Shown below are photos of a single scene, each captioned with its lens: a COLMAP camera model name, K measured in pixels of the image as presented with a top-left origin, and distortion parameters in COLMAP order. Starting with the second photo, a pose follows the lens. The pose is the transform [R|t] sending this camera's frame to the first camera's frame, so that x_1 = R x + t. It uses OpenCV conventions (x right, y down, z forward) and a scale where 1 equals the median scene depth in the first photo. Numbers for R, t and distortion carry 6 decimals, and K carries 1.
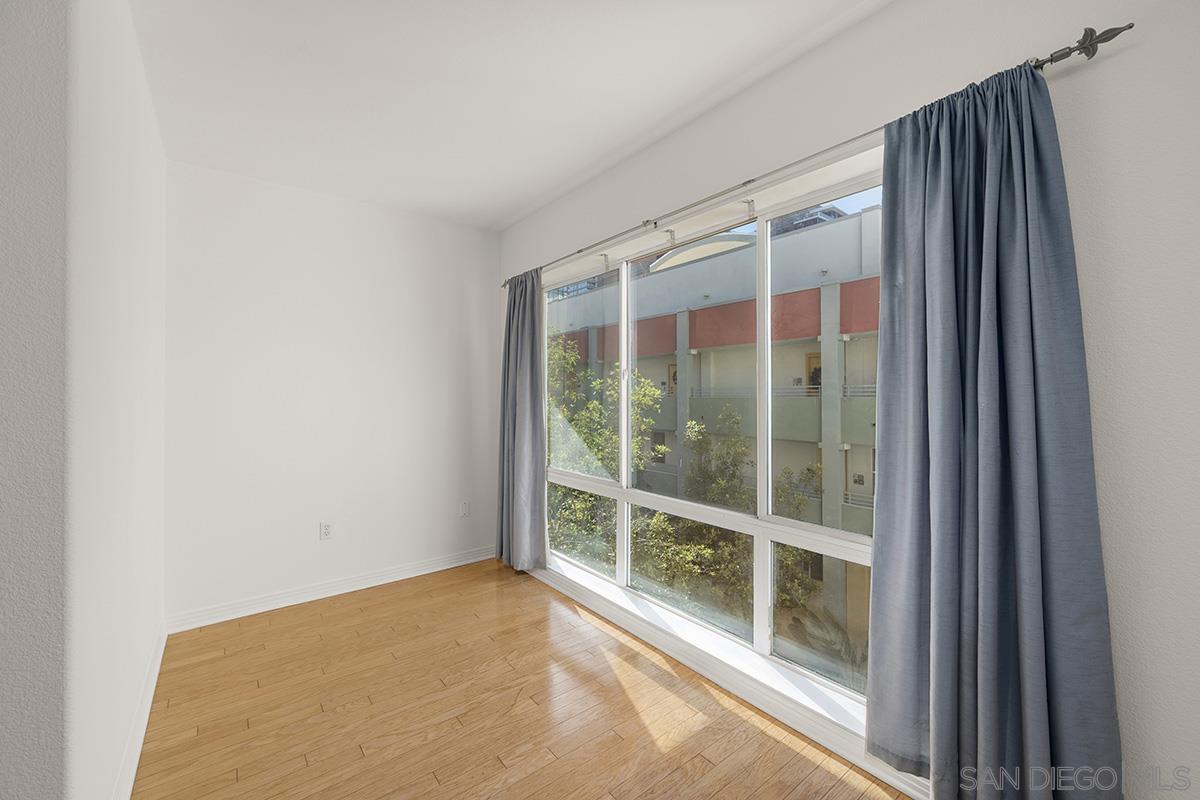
lens RADIAL K [[486.9, 0, 599.0], [0, 486.9, 394.2], [0, 0, 1]] dist [0.001881, 0.000170]
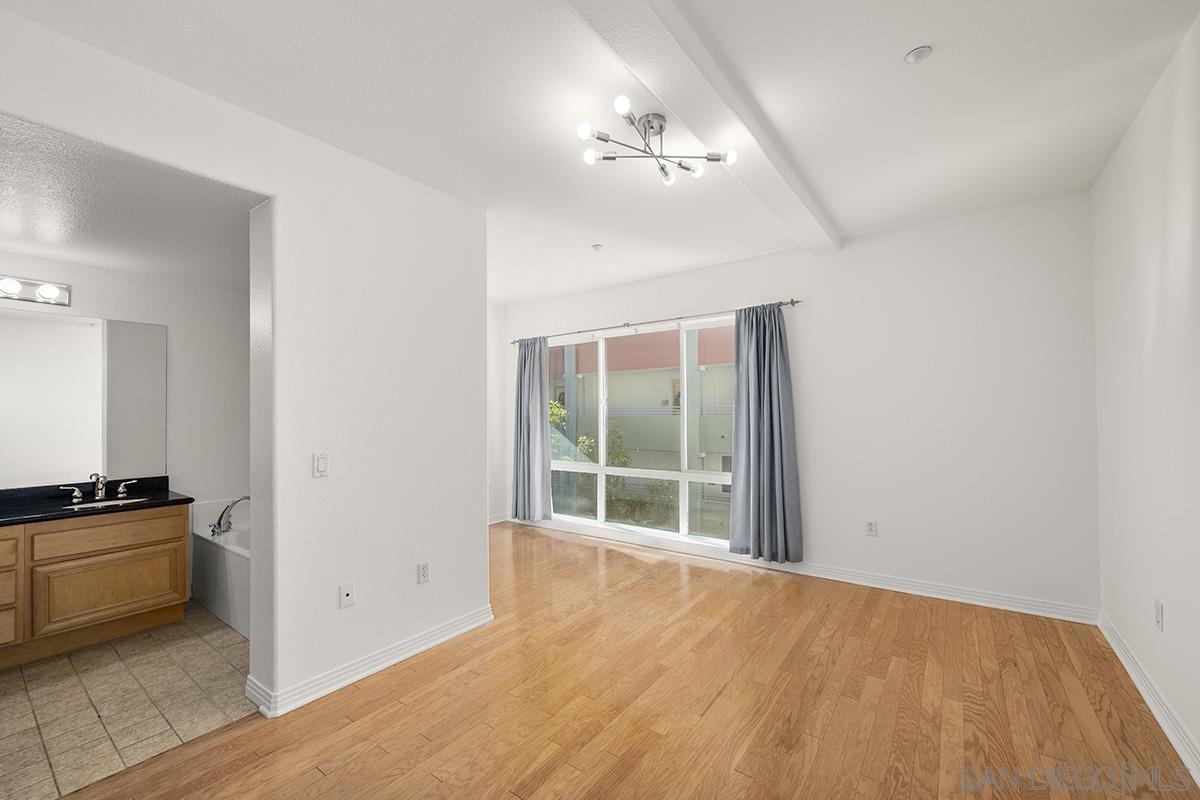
lens RADIAL K [[482.0, 0, 599.8], [0, 482.0, 410.9], [0, 0, 1]] dist [0.001664, 0.000162]
pose [[0.963904, -0.001954, 0.266241, -0.583488], [0.003554, 0.999978, -0.005528, 0.001639], [-0.266225, 0.006274, 0.963891, -0.942059]]
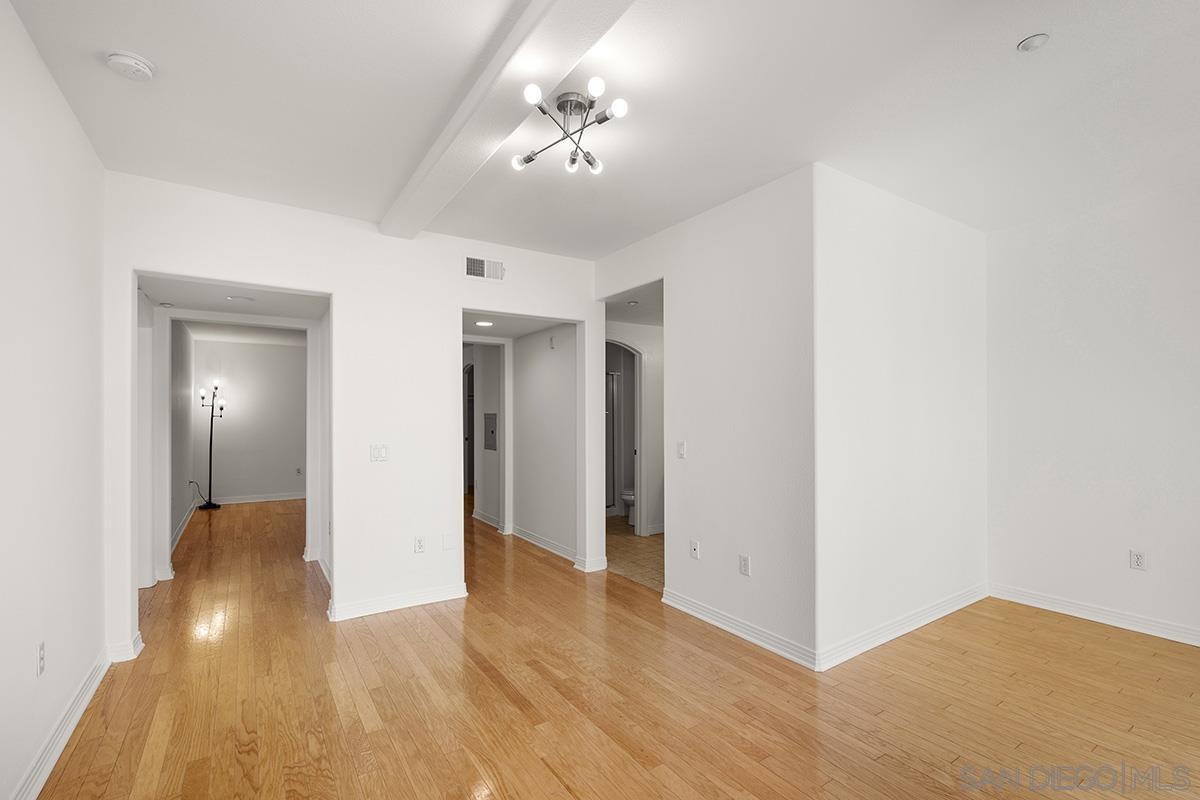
lens RADIAL K [[527.6, 0, 600.0], [0, 527.6, 400.0], [0, 0, 1]] dist [0.002463, 0.000059]
pose [[-0.066984, -0.017140, -0.997607, 0.751078], [0.001410, 0.999850, -0.017273, -0.016687], [0.997753, -0.002563, -0.066950, 0.058610]]
